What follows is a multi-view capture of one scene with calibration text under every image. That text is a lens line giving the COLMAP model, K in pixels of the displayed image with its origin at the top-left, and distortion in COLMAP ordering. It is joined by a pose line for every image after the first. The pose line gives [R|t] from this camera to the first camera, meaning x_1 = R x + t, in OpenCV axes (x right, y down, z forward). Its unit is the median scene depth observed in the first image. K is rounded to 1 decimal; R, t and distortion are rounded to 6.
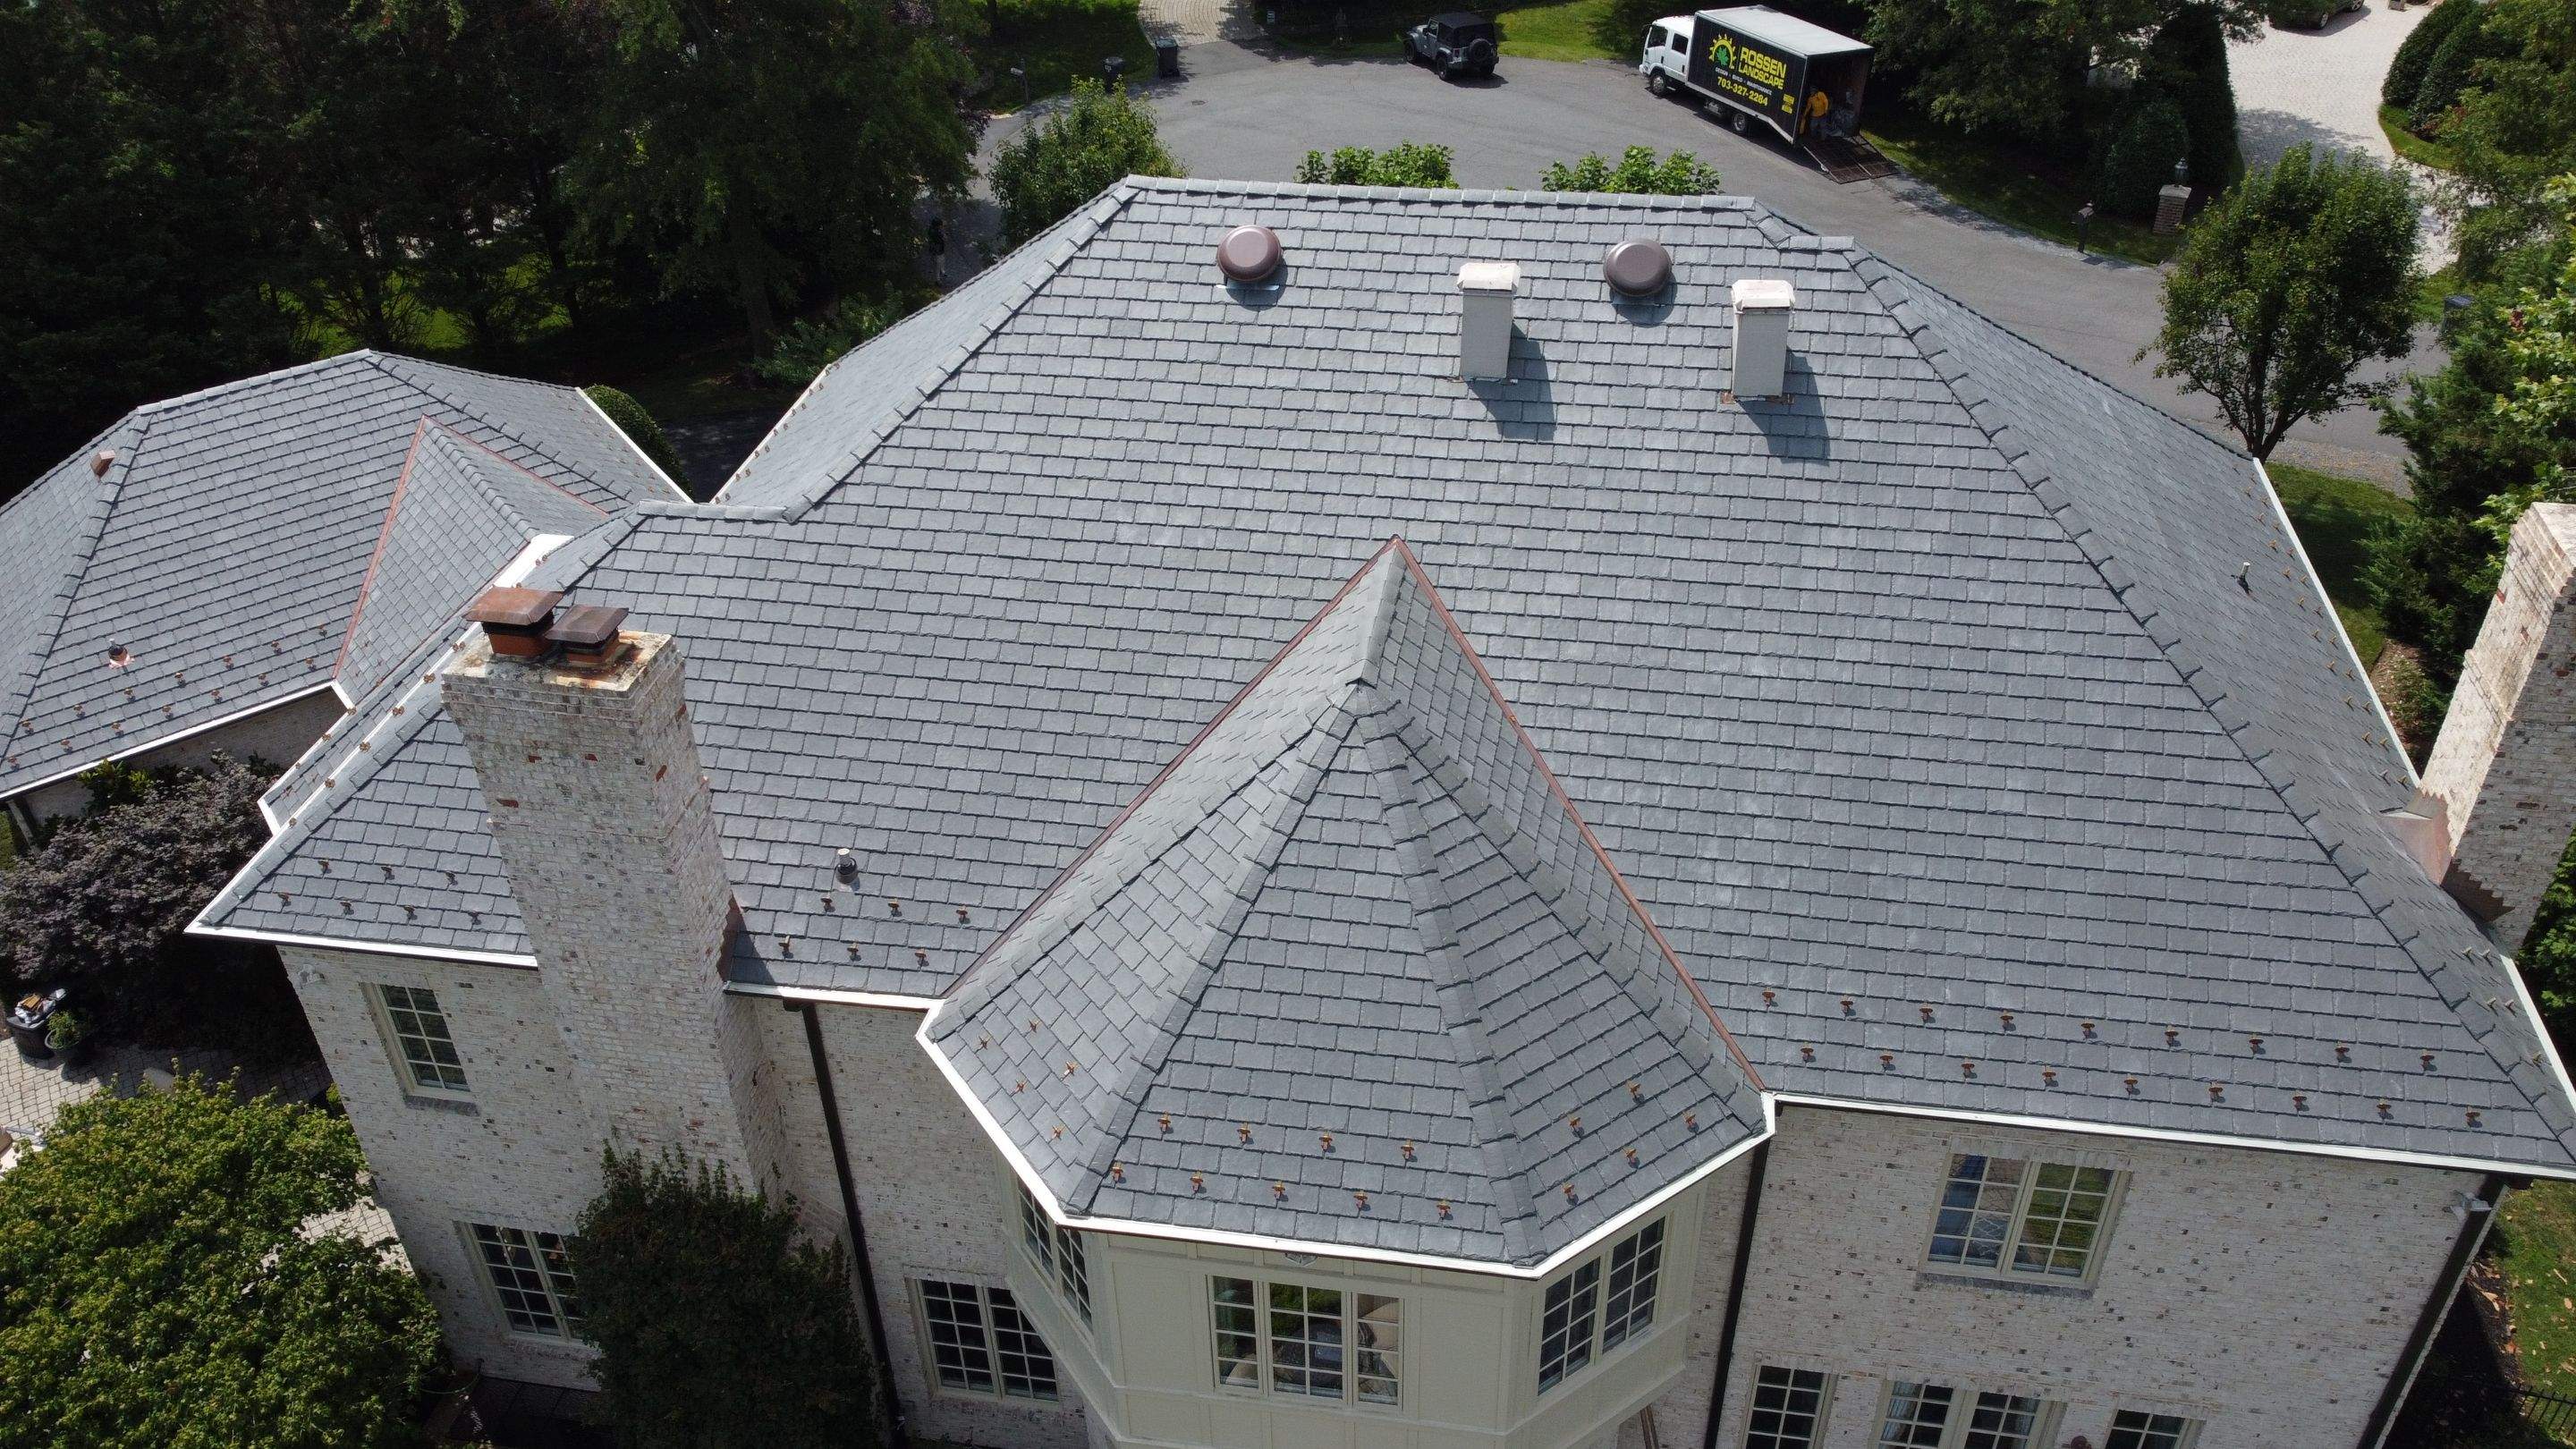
lens RADIAL K [[1944.3, 0, 1288.1], [0, 1944.3, 732.3], [0, 0, 1]] dist [-0.001598, -0.003725]
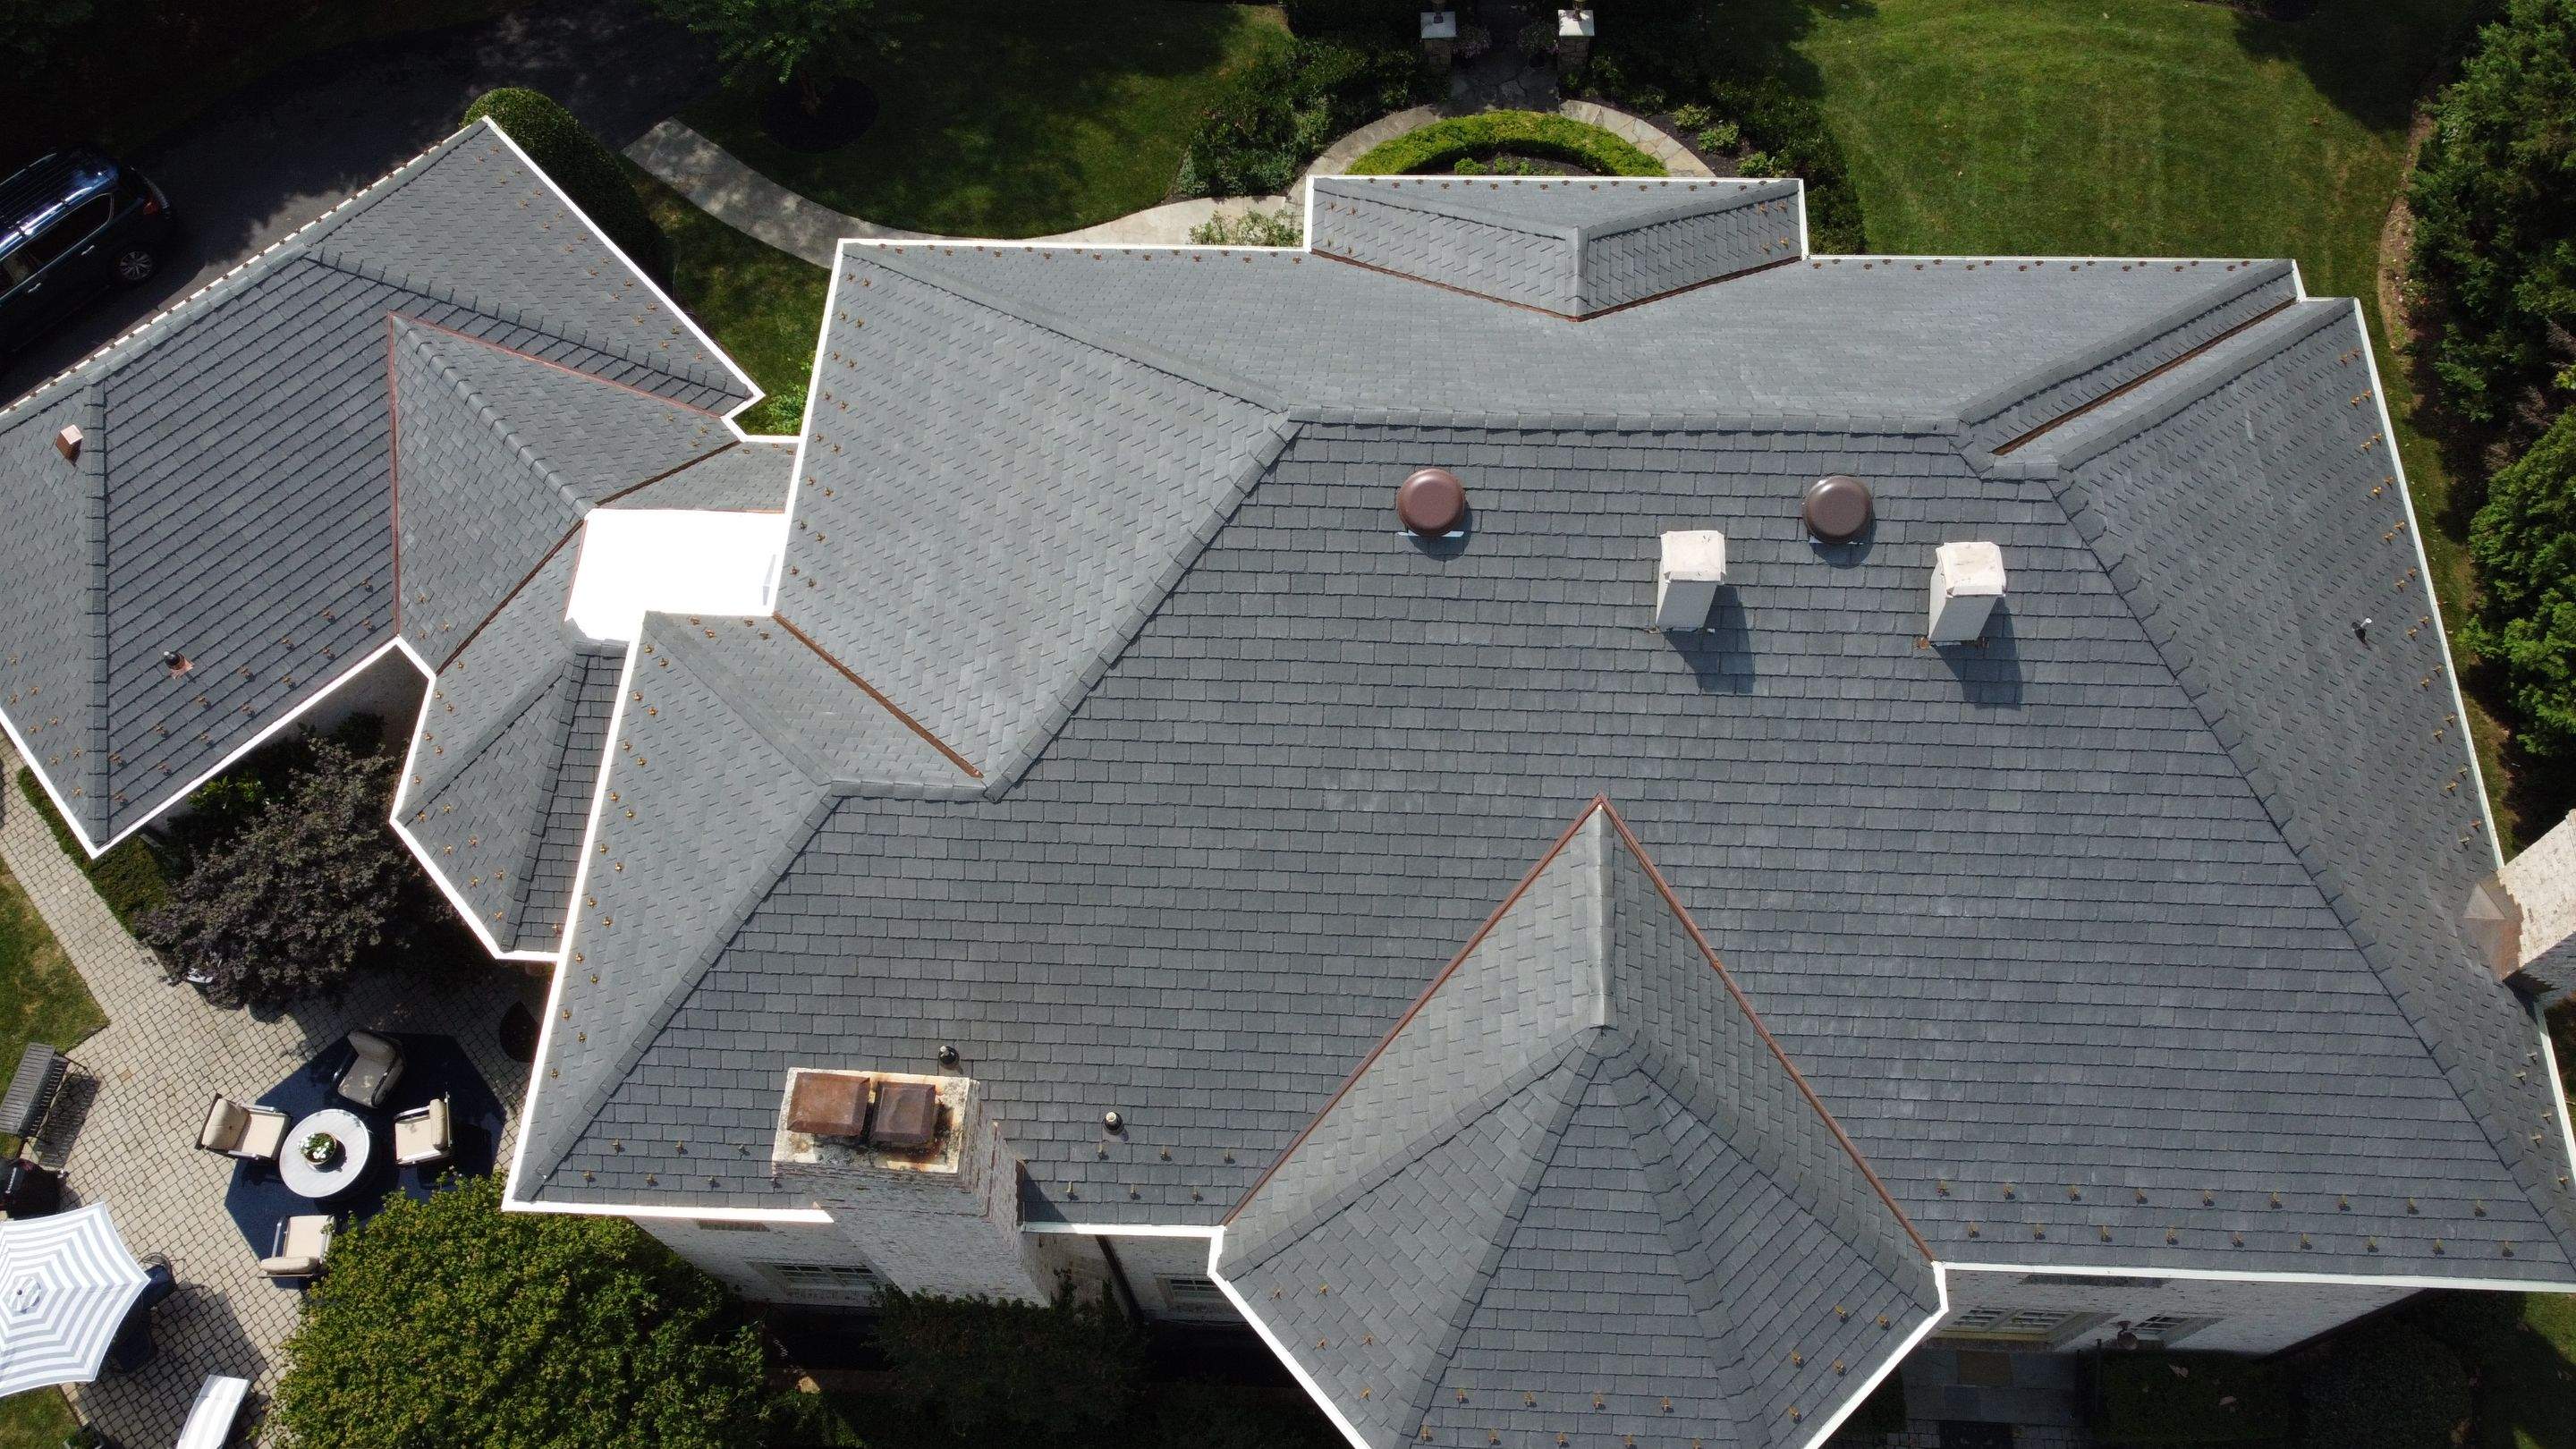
lens RADIAL K [[1944.3, 0, 1283.9], [0, 1944.3, 721.5], [0, 0, 1]] dist [-0.001598, -0.003725]
pose [[0.992568, -0.111502, 0.048747, -0.160796], [0.076564, 0.883549, 0.462039, -0.639305], [-0.094589, -0.454872, 0.885519, 0.119315]]
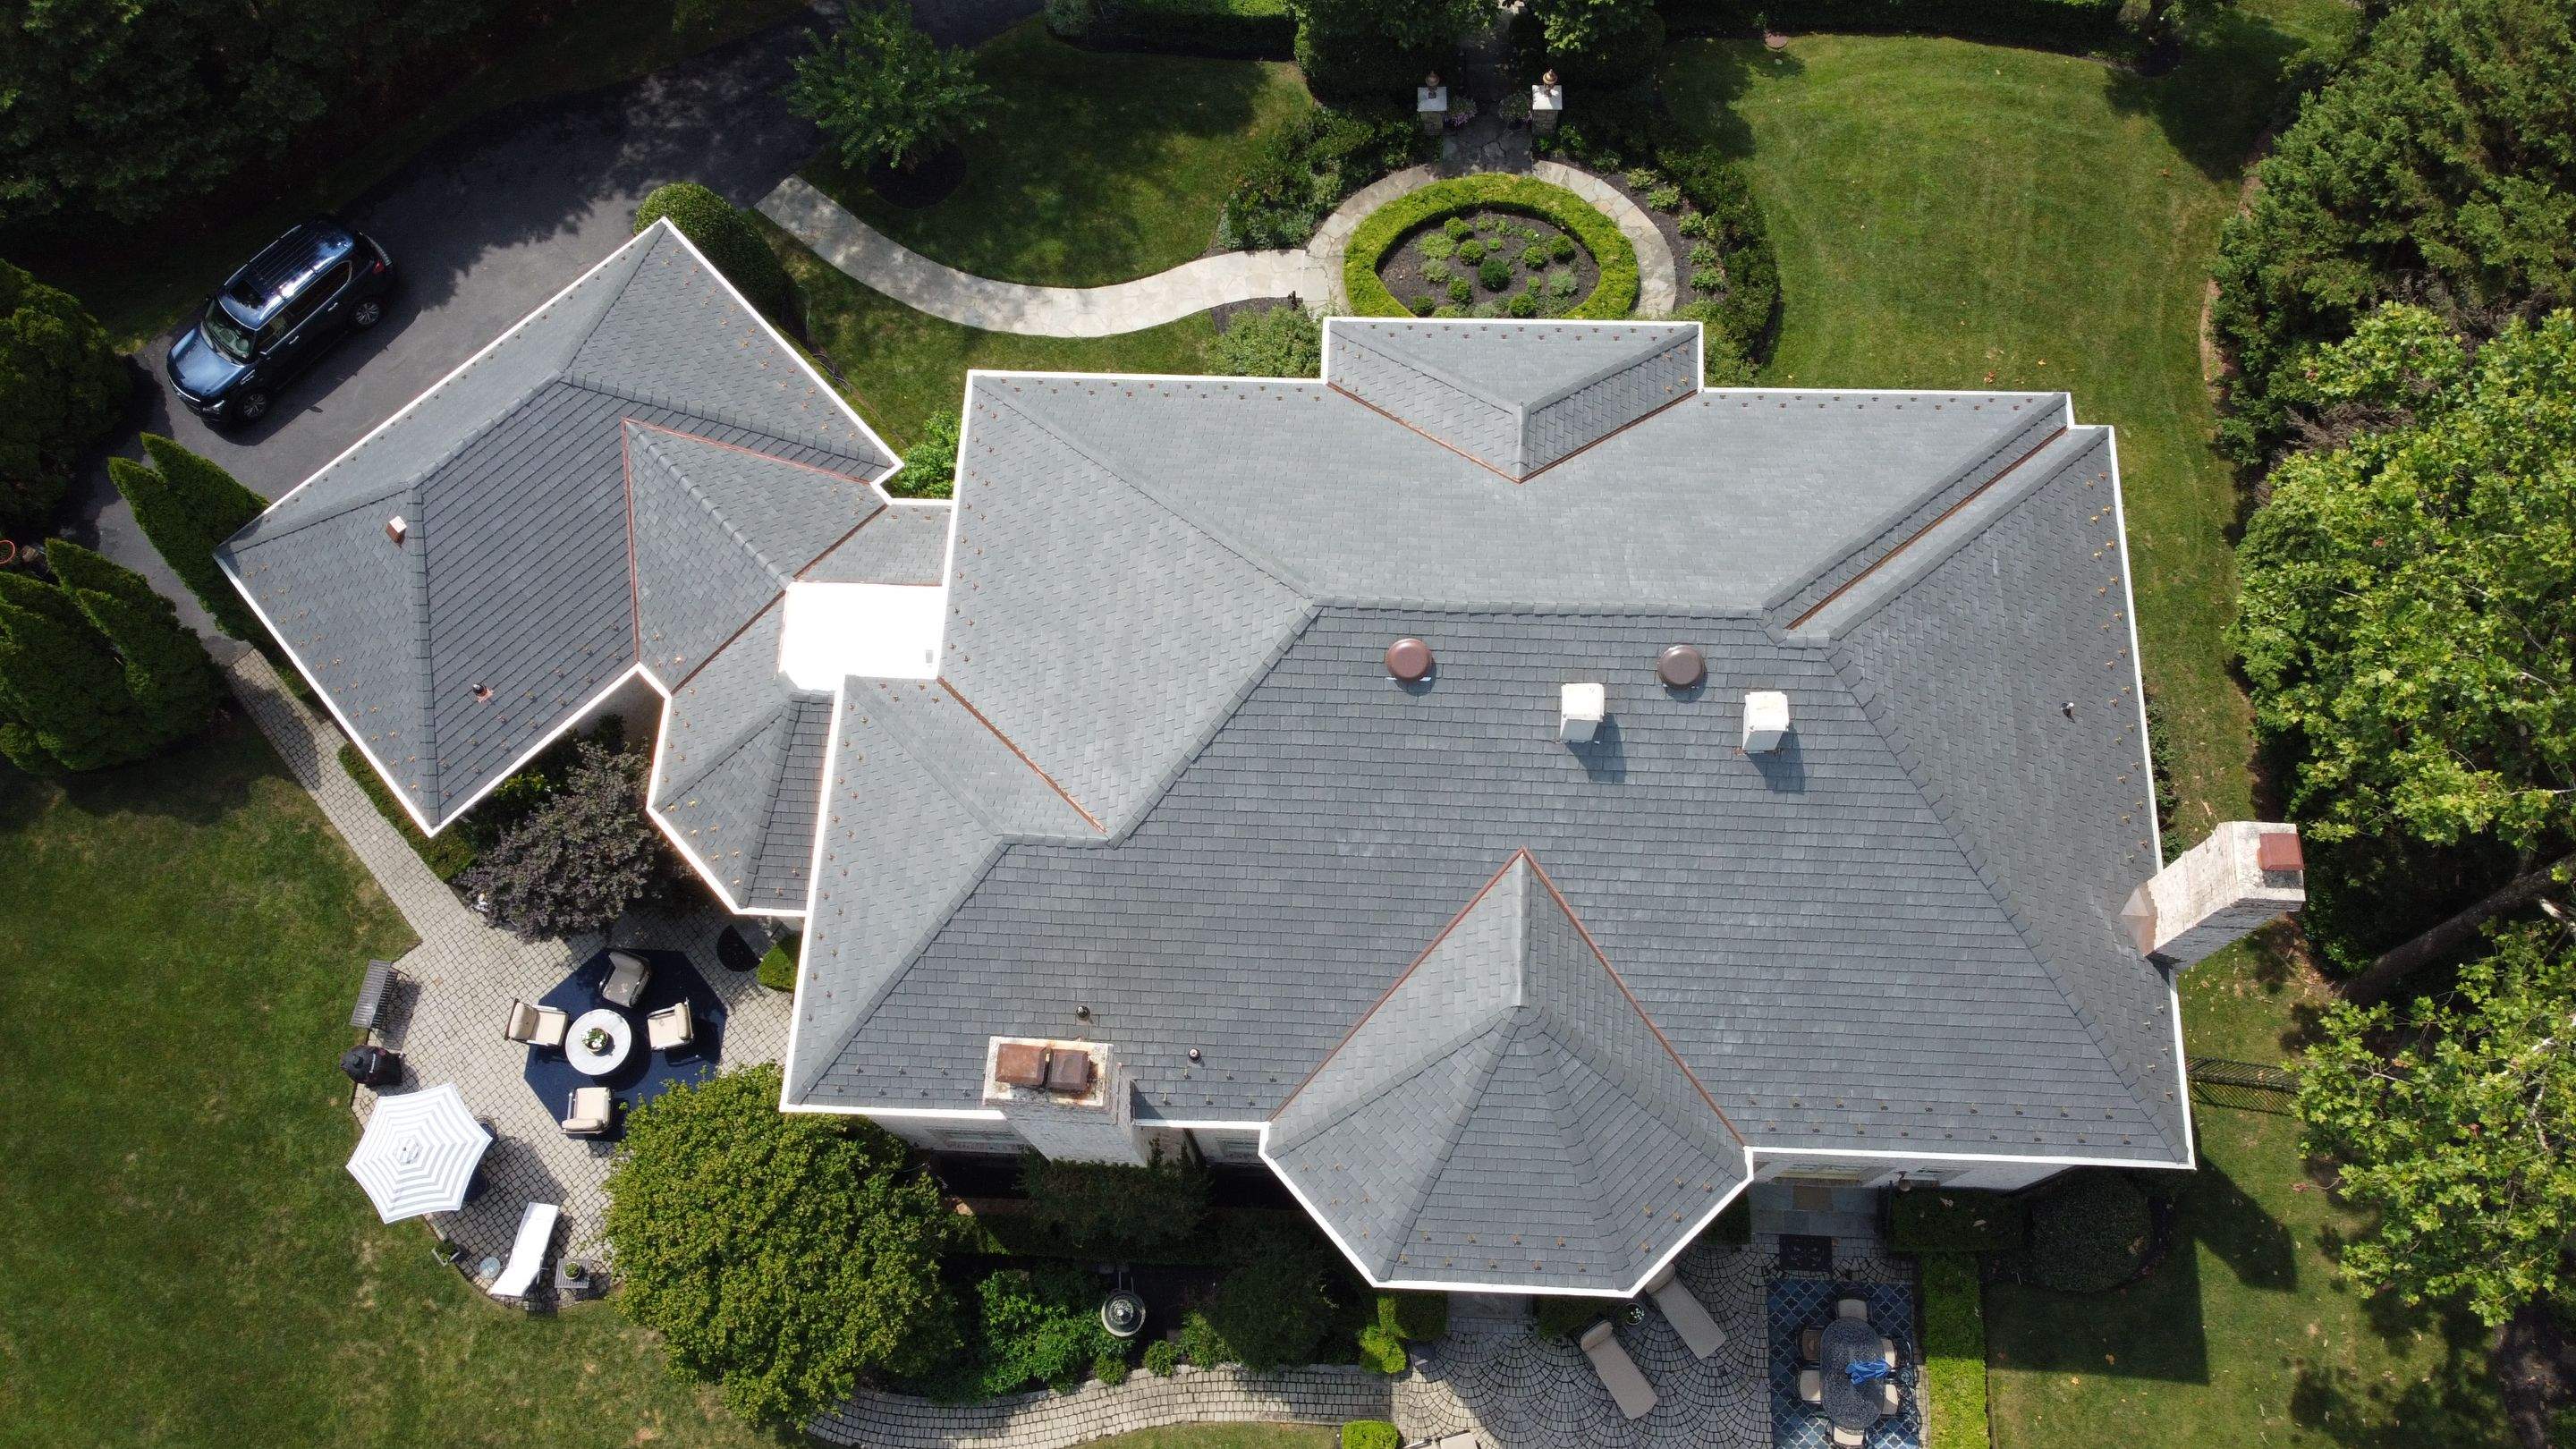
lens RADIAL K [[1944.3, 0, 1288.3], [0, 1944.3, 717.7], [0, 0, 1]] dist [-0.001598, -0.003725]
pose [[0.992504, -0.118235, 0.030929, -0.167225], [0.080525, 0.823029, 0.562263, -1.086864], [-0.091935, -0.555557, 0.826380, -0.201754]]
